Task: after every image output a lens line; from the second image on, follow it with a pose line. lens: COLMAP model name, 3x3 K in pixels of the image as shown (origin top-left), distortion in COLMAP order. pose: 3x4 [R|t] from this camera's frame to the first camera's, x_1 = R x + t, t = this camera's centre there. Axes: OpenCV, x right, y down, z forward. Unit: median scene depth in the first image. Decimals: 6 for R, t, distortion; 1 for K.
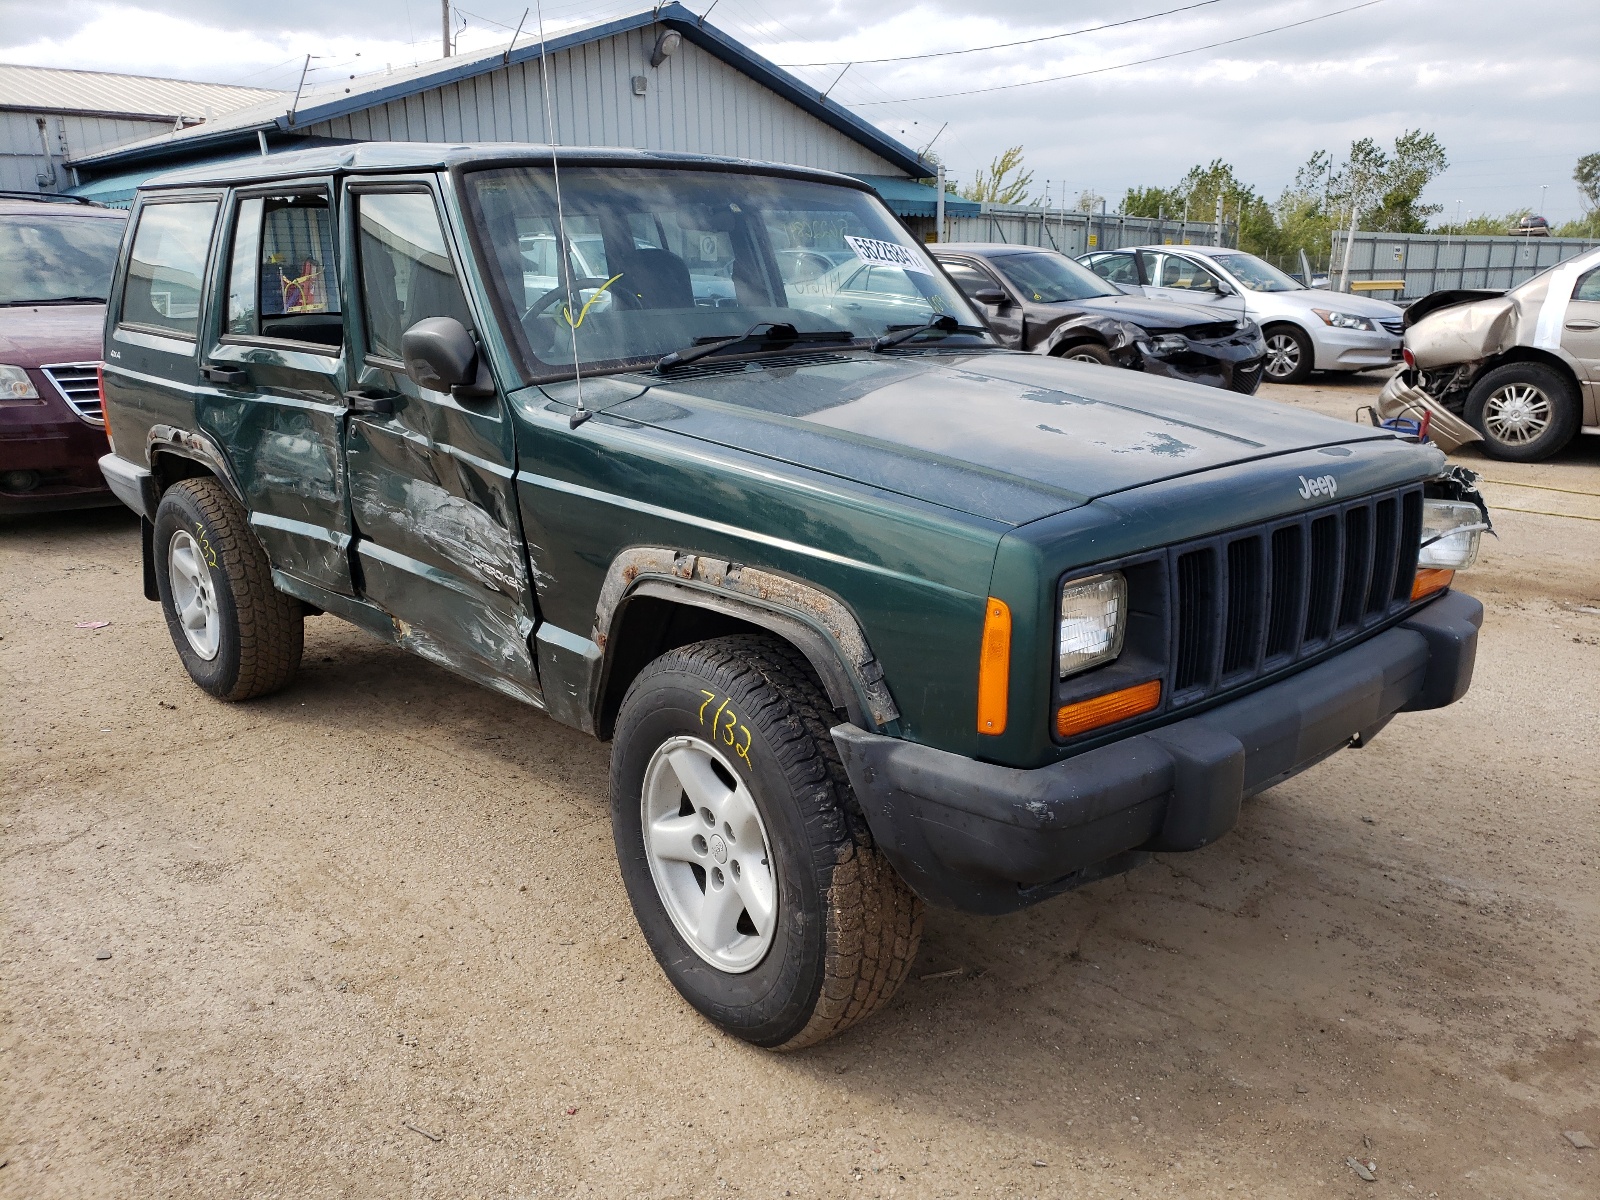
lens RADIAL K [[1281.4, 0, 800.0], [0, 1281.4, 600.0], [0, 0, 1]] dist [0.009525, 0.011811]
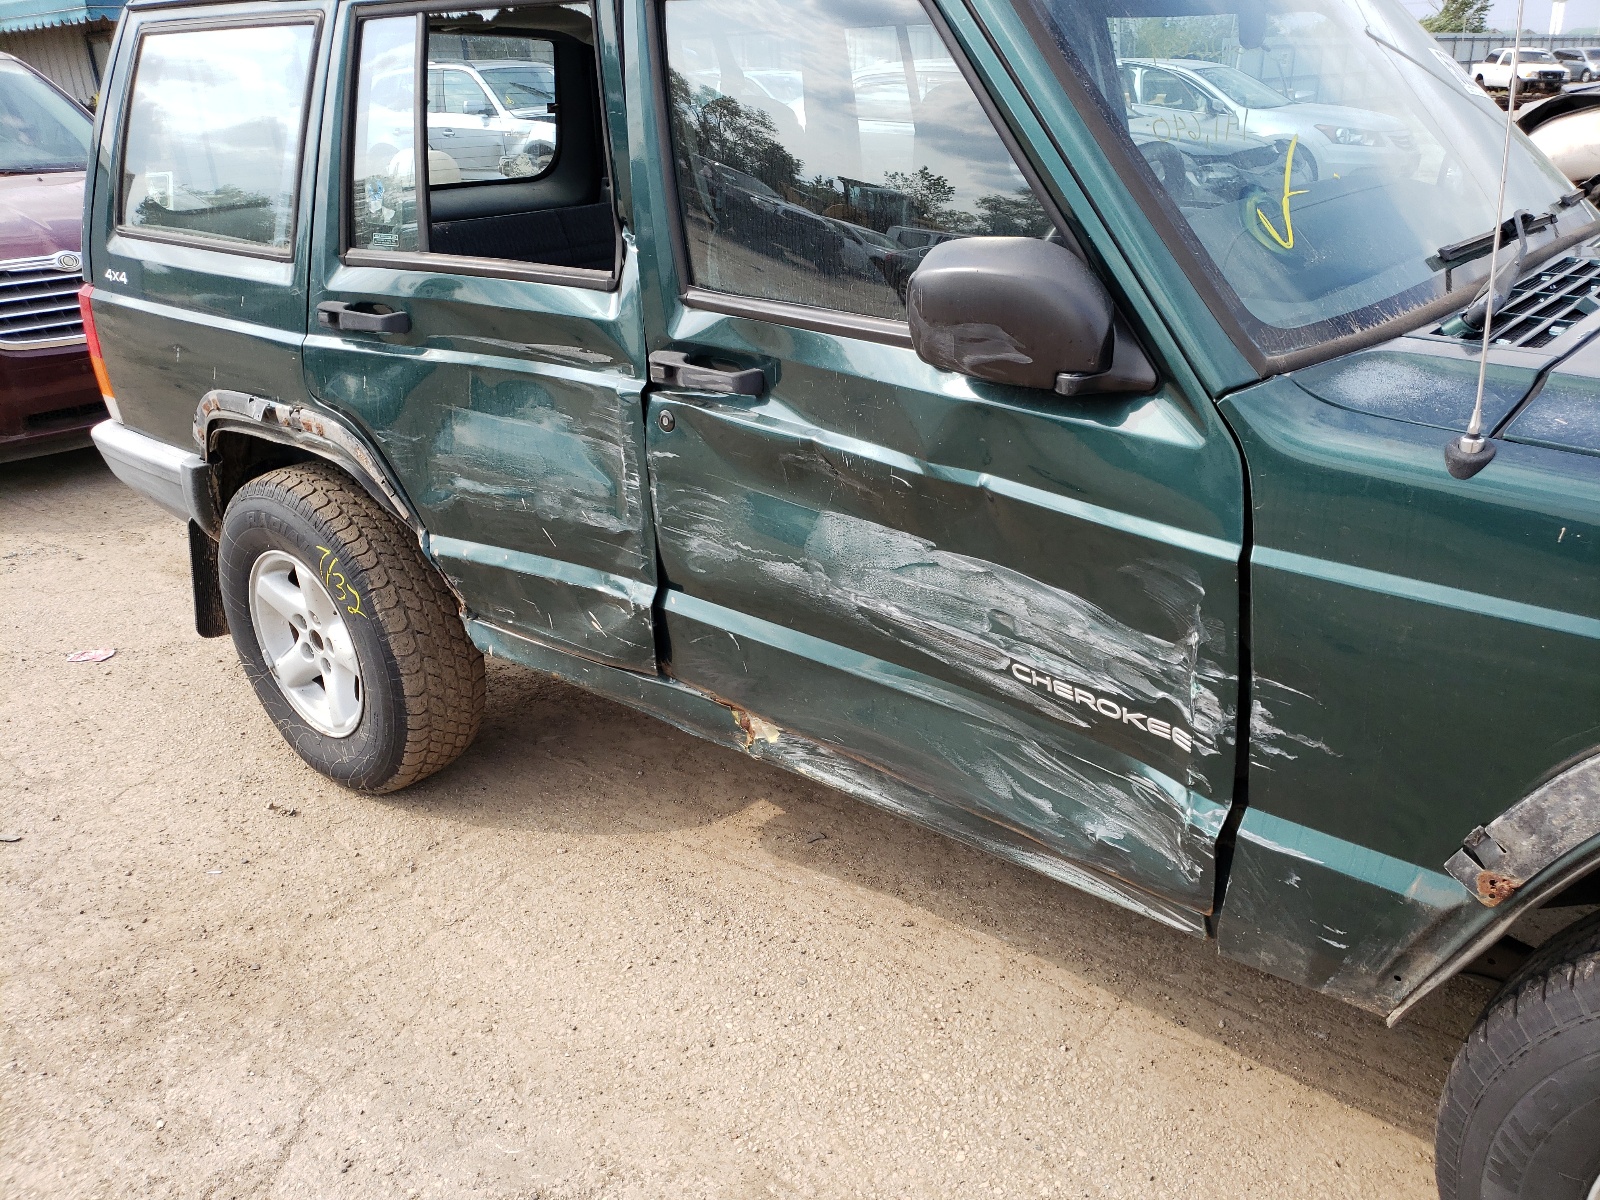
lens RADIAL K [[1281.4, 0, 800.0], [0, 1281.4, 600.0], [0, 0, 1]] dist [0.009525, 0.011811]
pose [[0.992488, -0.070835, 0.099749, -0.307400], [0.057966, 0.990275, 0.126475, -0.105400], [-0.107738, -0.119743, 0.986942, 0.345990]]
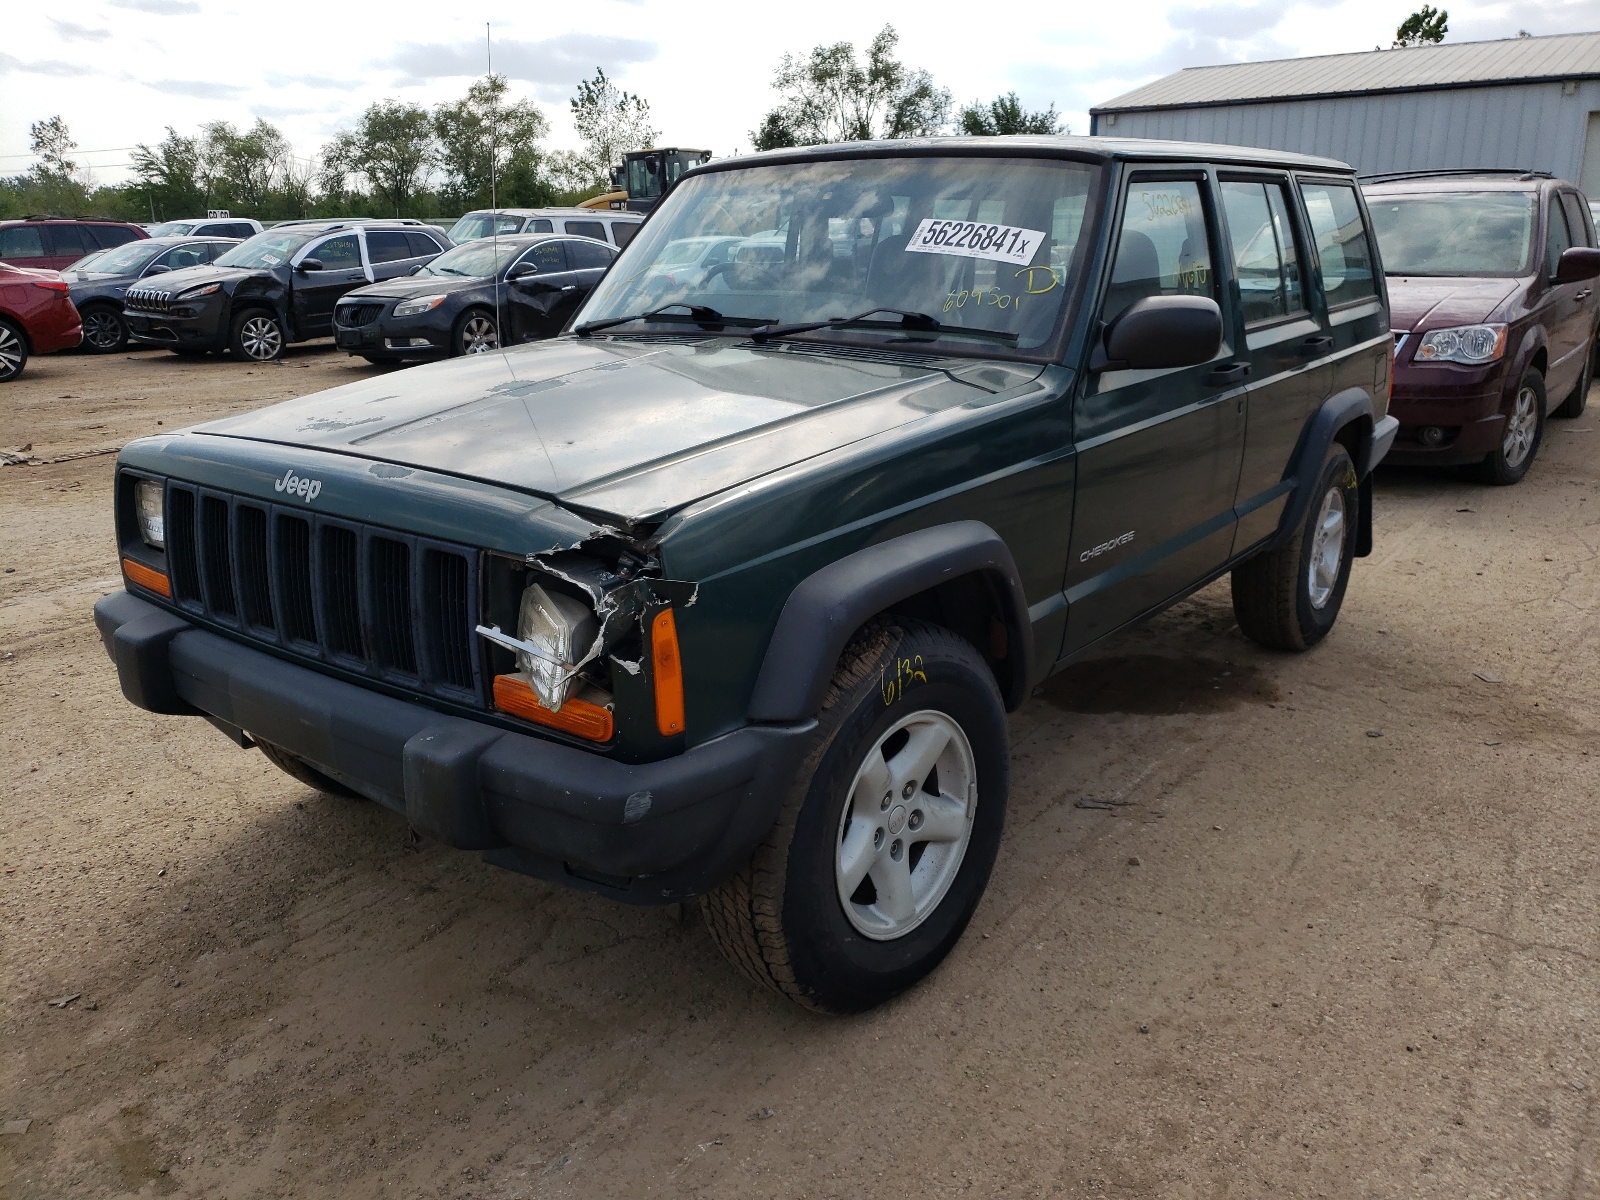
lens RADIAL K [[1281.4, 0, 800.0], [0, 1281.4, 600.0], [0, 0, 1]] dist [0.009525, 0.011811]
pose [[0.146341, 0.295688, -0.944009, 4.007409], [-0.238367, 0.936705, 0.256448, -0.991206], [0.960086, 0.187491, 0.207561, 3.416628]]
